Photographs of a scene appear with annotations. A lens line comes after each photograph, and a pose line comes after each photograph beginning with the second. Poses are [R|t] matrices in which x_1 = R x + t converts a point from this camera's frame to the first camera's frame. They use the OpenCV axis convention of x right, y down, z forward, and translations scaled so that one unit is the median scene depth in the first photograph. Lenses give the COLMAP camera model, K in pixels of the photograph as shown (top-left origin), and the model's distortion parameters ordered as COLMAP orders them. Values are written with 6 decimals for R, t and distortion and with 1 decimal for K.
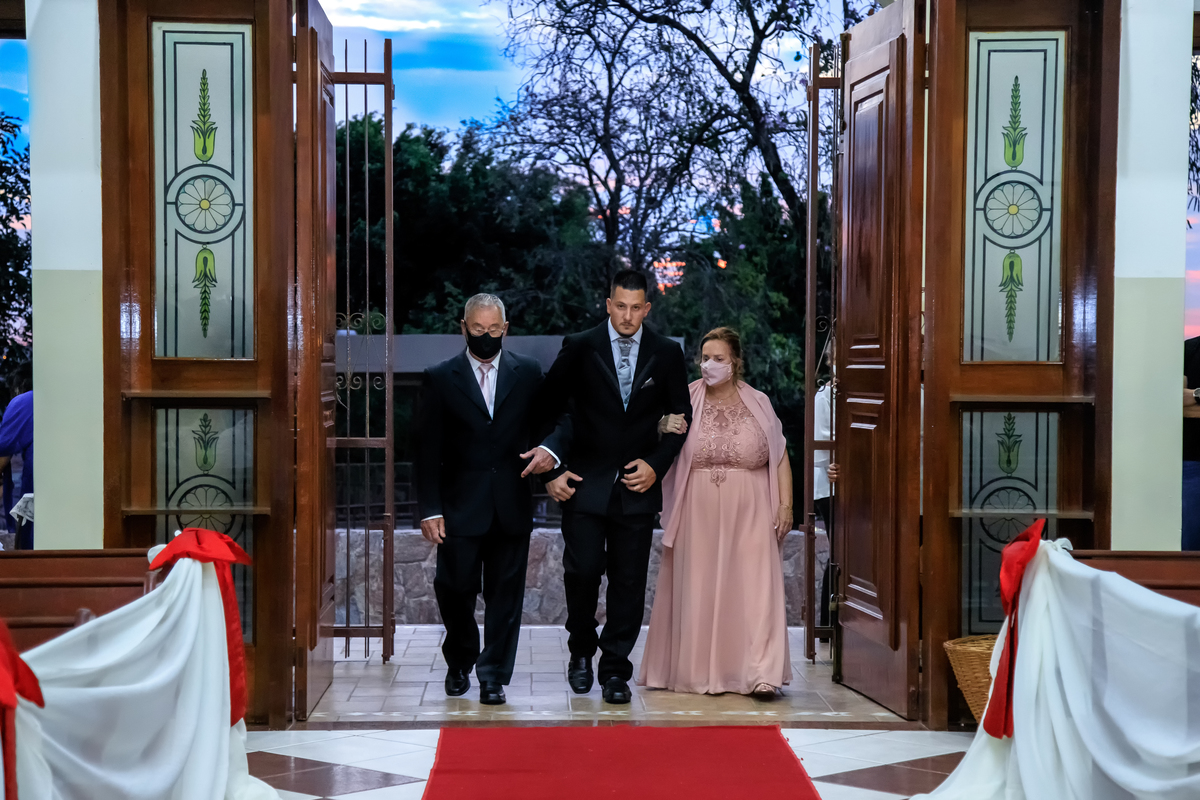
lens RADIAL K [[2667.9, 0, 591.3], [0, 2667.9, 439.2], [0, 0, 1]] dist [0.318295, 0.000000]
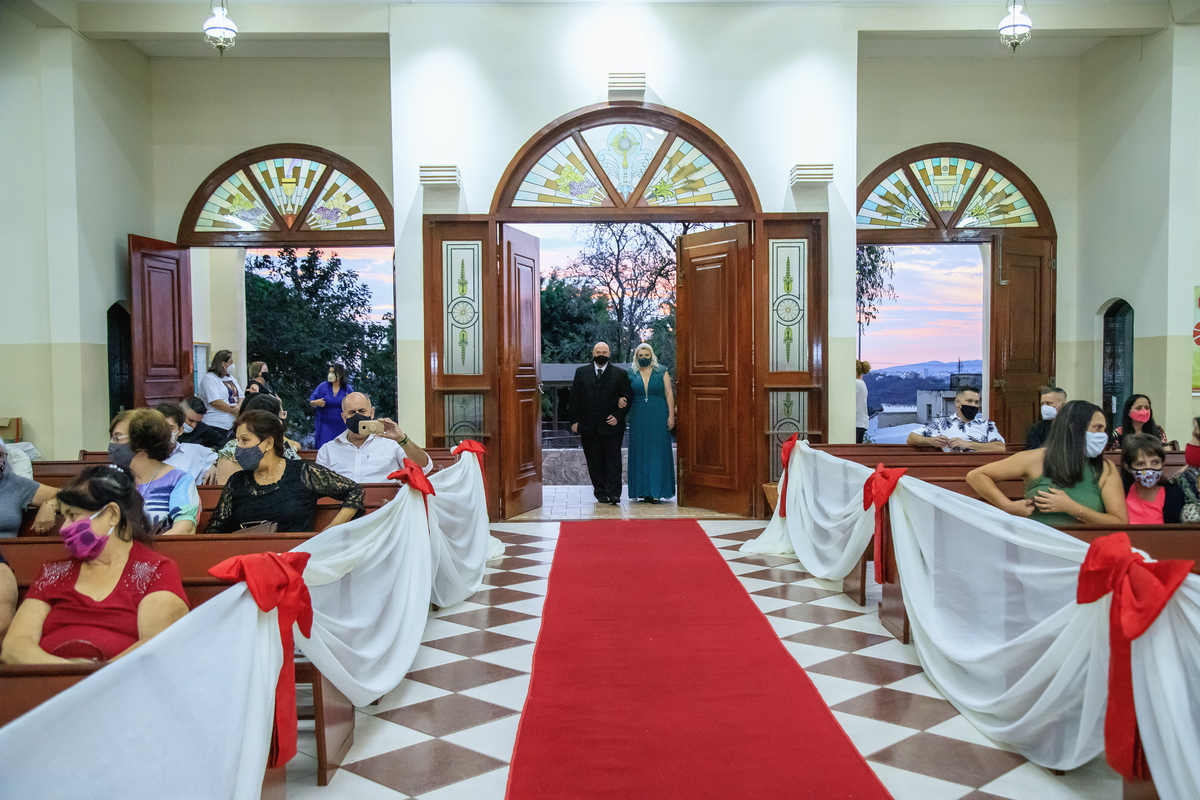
lens RADIAL K [[1220.0, 0, 581.8], [0, 1220.0, 405.8], [0, 0, 1]] dist [0.013035, 0.000000]
pose [[0.999613, -0.012975, -0.024590, -0.006950], [0.012877, 0.999909, -0.004139, 0.005080], [0.024641, 0.003821, 0.999689, -0.127894]]
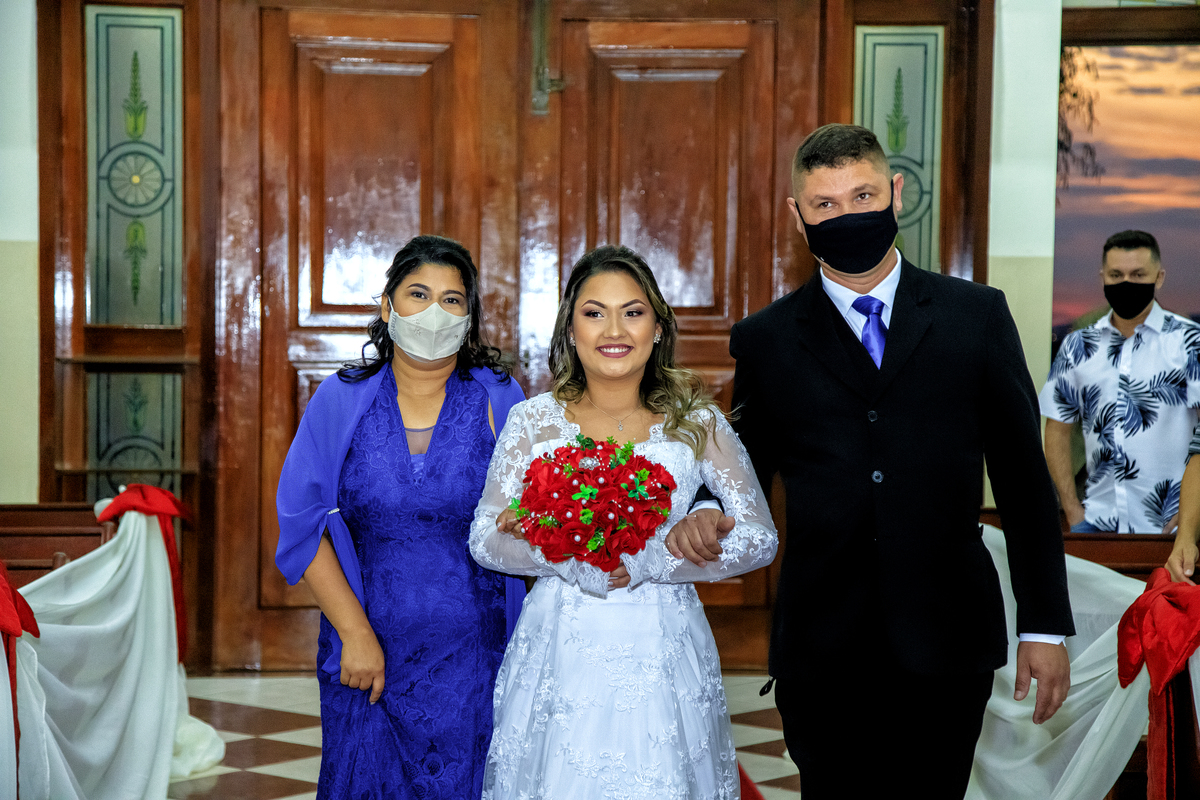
lens RADIAL K [[2633.9, 0, 597.5], [0, 2633.9, 400.4], [0, 0, 1]] dist [0.396284, 0.000000]
pose [[0.998955, 0.004313, 0.045496, -0.010385], [-0.004176, 0.999986, -0.003100, 0.001654], [-0.045509, 0.002906, 0.998960, -0.052745]]
